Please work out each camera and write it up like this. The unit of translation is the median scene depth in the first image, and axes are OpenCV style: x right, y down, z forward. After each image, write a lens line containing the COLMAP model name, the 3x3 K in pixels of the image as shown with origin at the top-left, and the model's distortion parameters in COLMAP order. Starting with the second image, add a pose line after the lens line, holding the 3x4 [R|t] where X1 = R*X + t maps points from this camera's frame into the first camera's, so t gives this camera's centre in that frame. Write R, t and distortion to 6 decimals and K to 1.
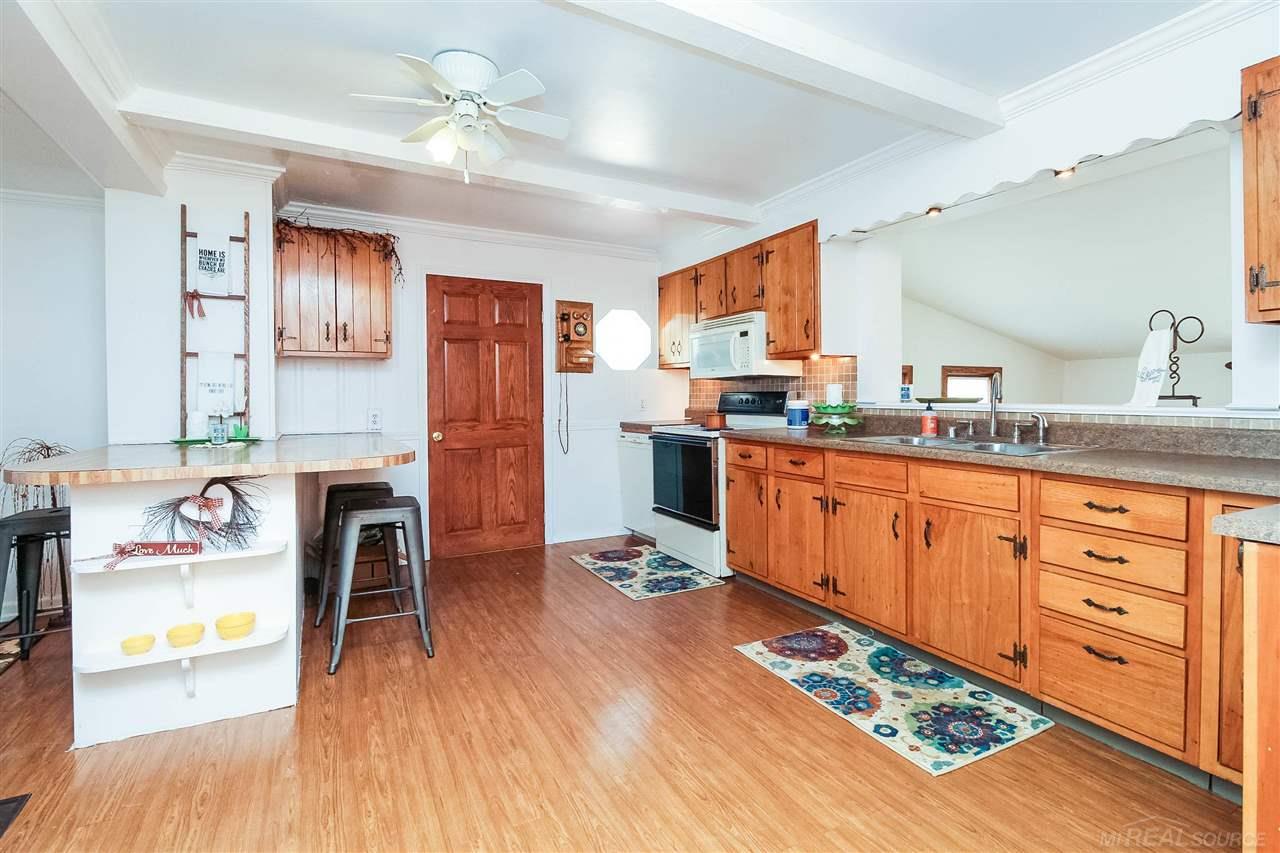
lens RADIAL K [[600.2, 0, 641.8], [0, 600.2, 401.3], [0, 0, 1]] dist [0.022123, -0.017767]
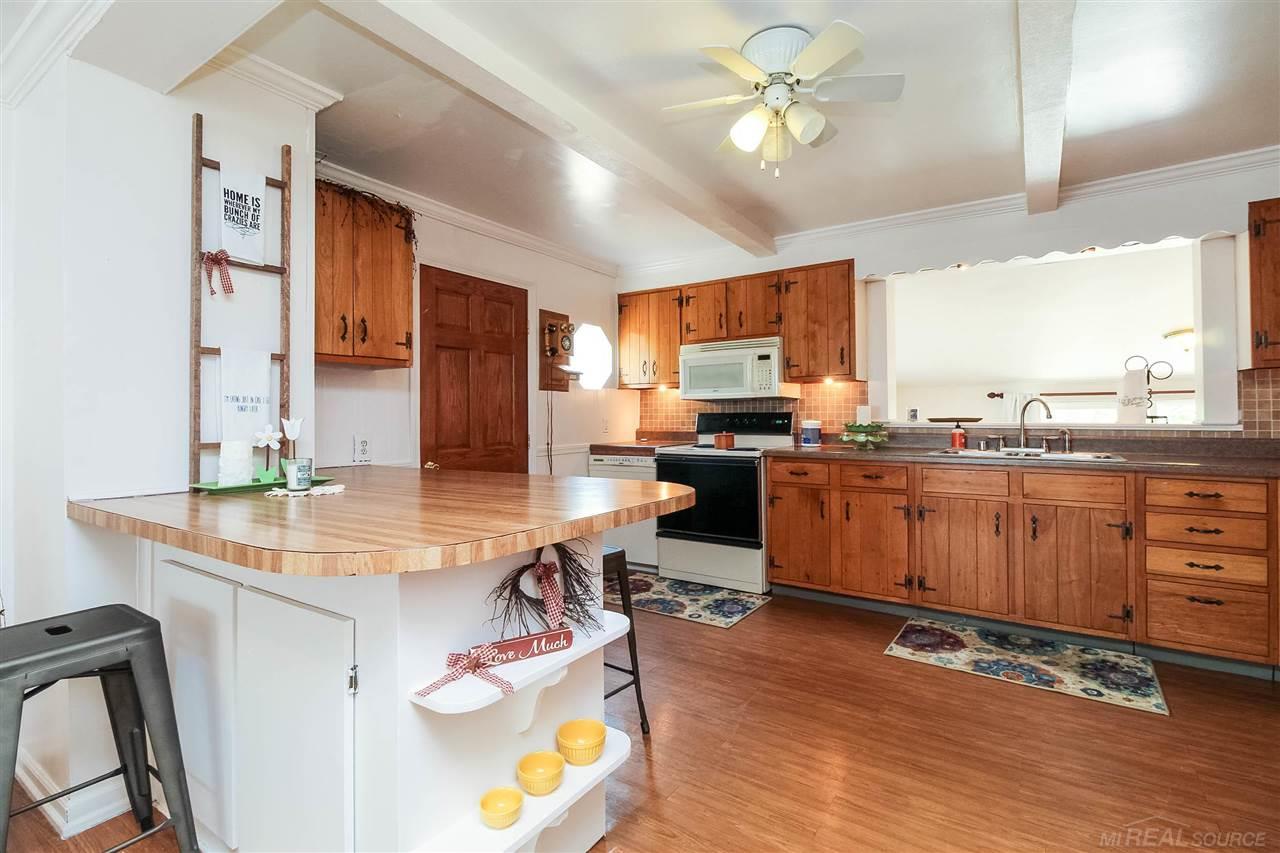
lens RADIAL K [[592.9, 0, 639.4], [0, 592.9, 408.4], [0, 0, 1]] dist [0.020078, -0.015979]
pose [[0.883960, 0.006167, 0.467521, -0.632578], [0.005035, 0.999729, -0.022708, -0.000538], [-0.467535, 0.022427, 0.883690, 0.233924]]
